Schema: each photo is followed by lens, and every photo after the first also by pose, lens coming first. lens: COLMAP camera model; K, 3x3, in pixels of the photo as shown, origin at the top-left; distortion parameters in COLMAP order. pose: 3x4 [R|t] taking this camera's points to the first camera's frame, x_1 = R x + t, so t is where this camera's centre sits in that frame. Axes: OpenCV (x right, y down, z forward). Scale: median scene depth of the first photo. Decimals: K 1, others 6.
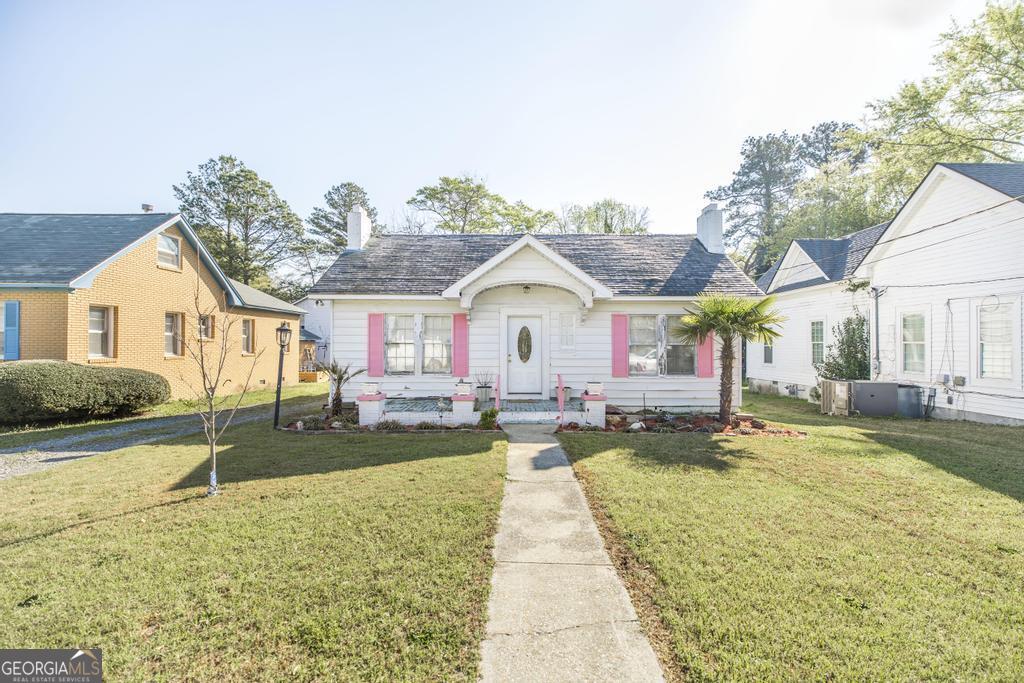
lens RADIAL K [[430.1, 0, 512.0], [0, 430.1, 341.5], [0, 0, 1]] dist [0.001286, 0.000063]
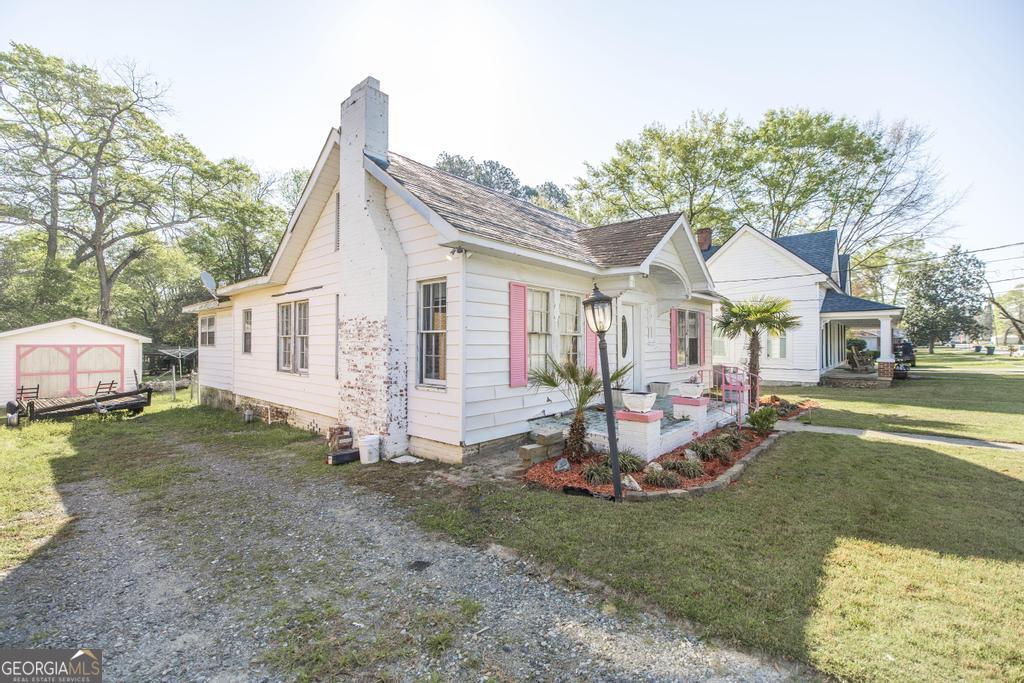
lens RADIAL K [[438.6, 0, 512.0], [0, 438.6, 341.5], [0, 0, 1]] dist [0.004603, -0.000075]
pose [[0.650955, 0.001246, 0.759115, -0.781904], [-0.004810, 0.999985, 0.002483, 0.015377], [-0.759101, -0.005268, 0.650951, 0.594868]]
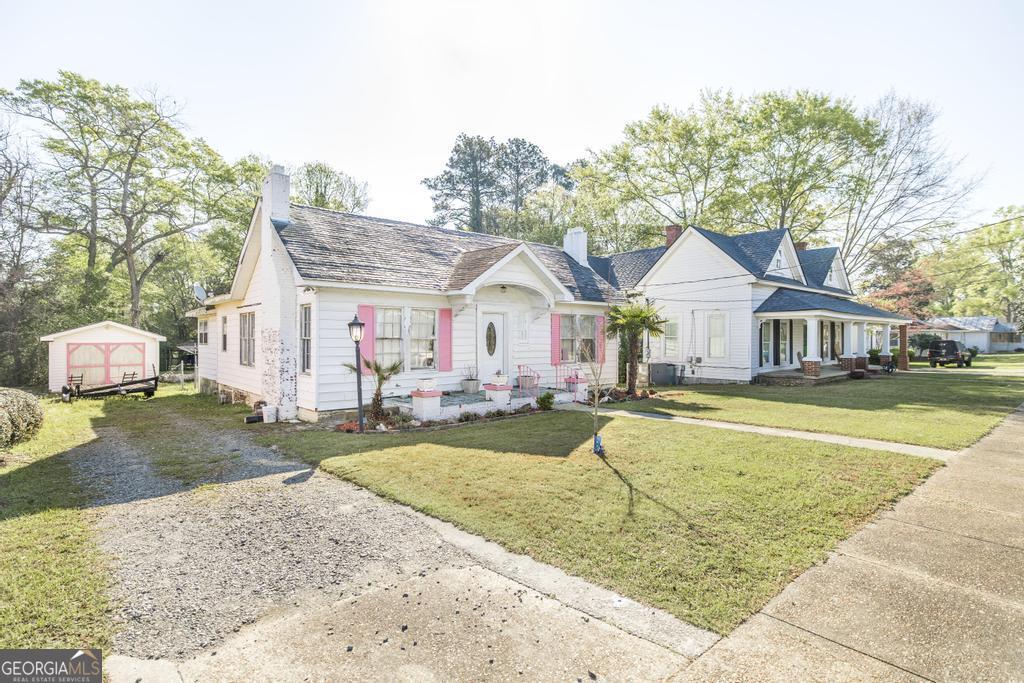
lens RADIAL K [[521.0, 0, 512.0], [0, 521.0, 341.5], [0, 0, 1]] dist [-0.003406, 0.000331]
pose [[0.744366, -0.007483, 0.667730, -0.805299], [-0.003649, 0.999877, 0.015272, -0.006874], [-0.667762, -0.013804, 0.744247, -0.011799]]
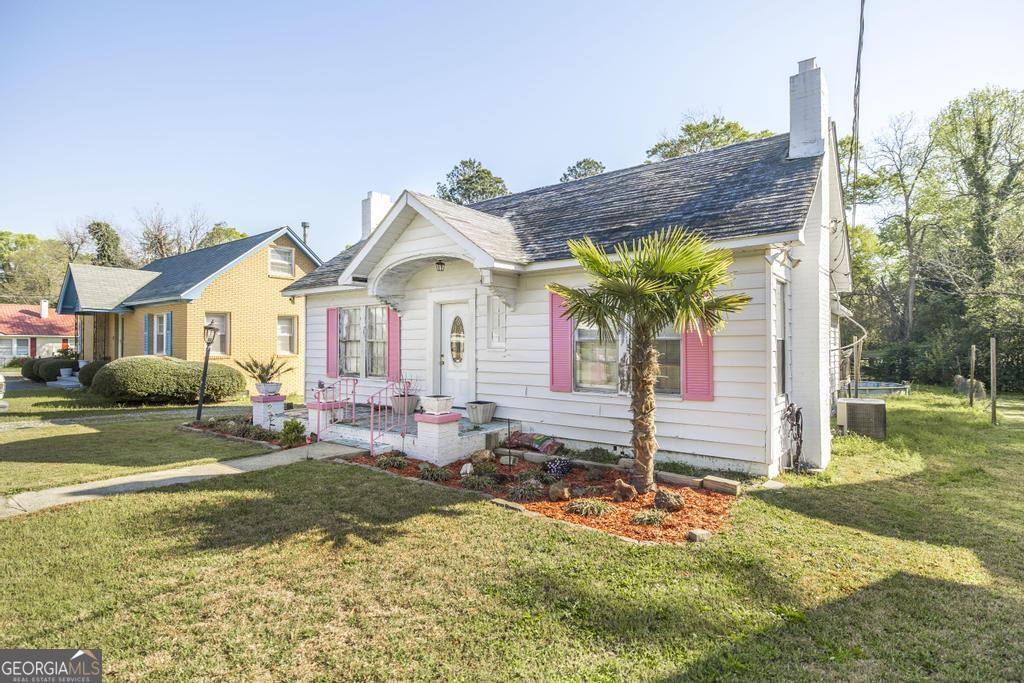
lens RADIAL K [[521.0, 0, 512.0], [0, 521.0, 341.5], [0, 0, 1]] dist [-0.003406, 0.000331]
pose [[0.799375, -0.007881, -0.600781, 0.633181], [0.006126, 0.999969, -0.004966, 0.012853], [0.600801, 0.000289, 0.799399, 0.347758]]
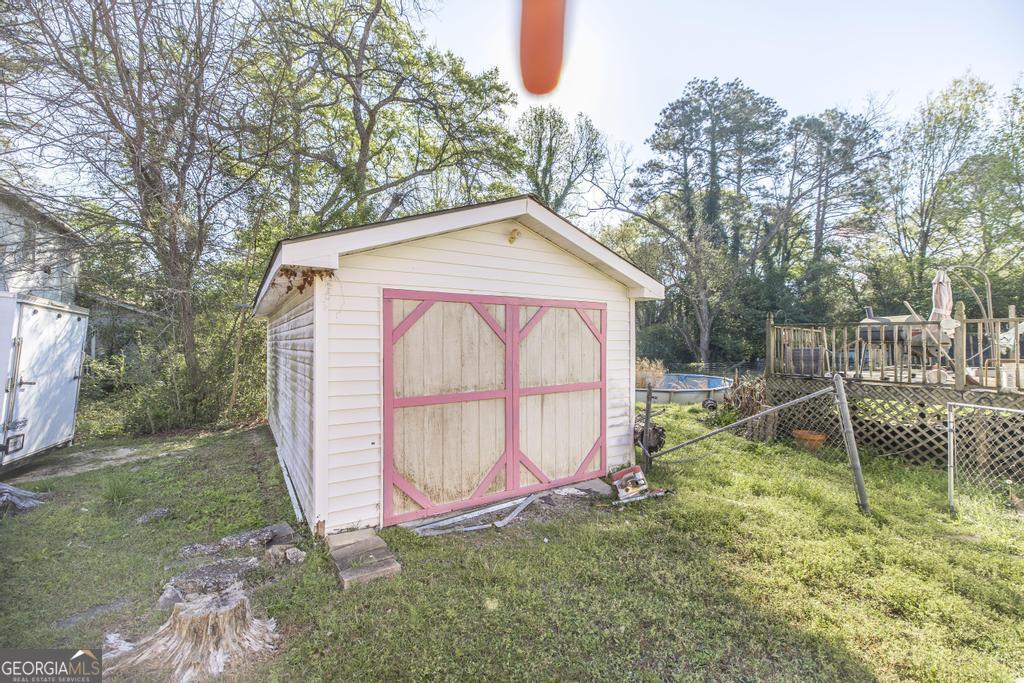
lens RADIAL K [[430.1, 0, 512.0], [0, 430.1, 341.5], [0, 0, 1]] dist [0.001286, 0.000063]
pose [[0.827305, -0.003708, 0.561741, -0.854548], [-0.000648, 0.999971, 0.007554, 0.077687], [-0.561752, -0.006614, 0.827279, 2.342740]]
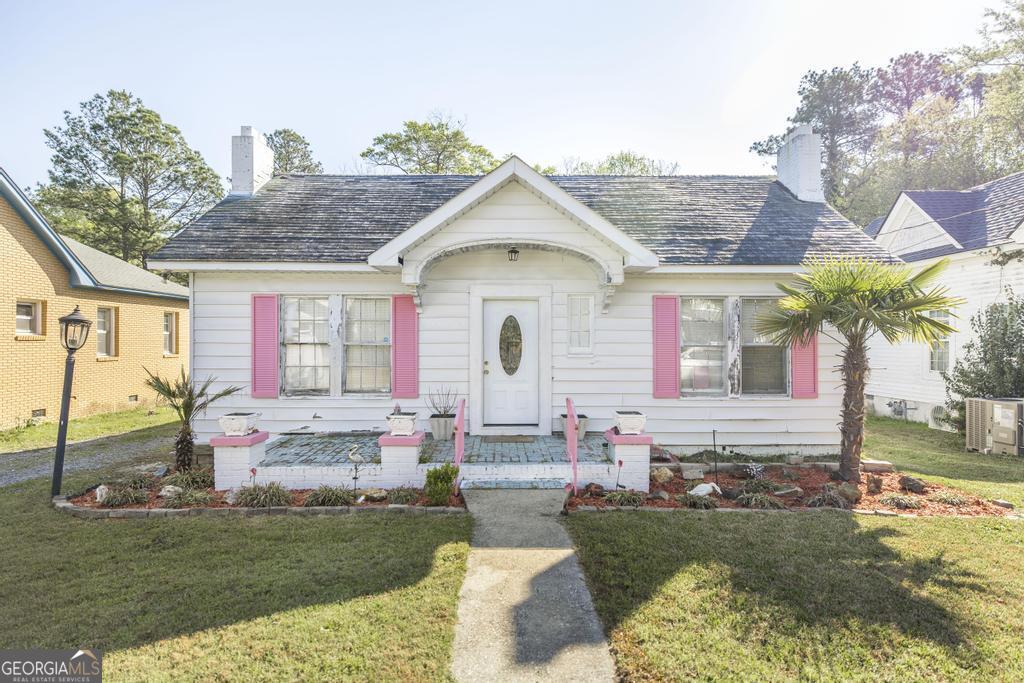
lens RADIAL K [[533.3, 0, 512.0], [0, 533.3, 341.5], [0, 0, 1]] dist [-0.000282, 0.000248]
pose [[0.999842, -0.001158, 0.017727, 0.017832], [0.001039, 0.999977, 0.006717, -0.003503], [-0.017734, -0.006697, 0.999820, 0.239411]]
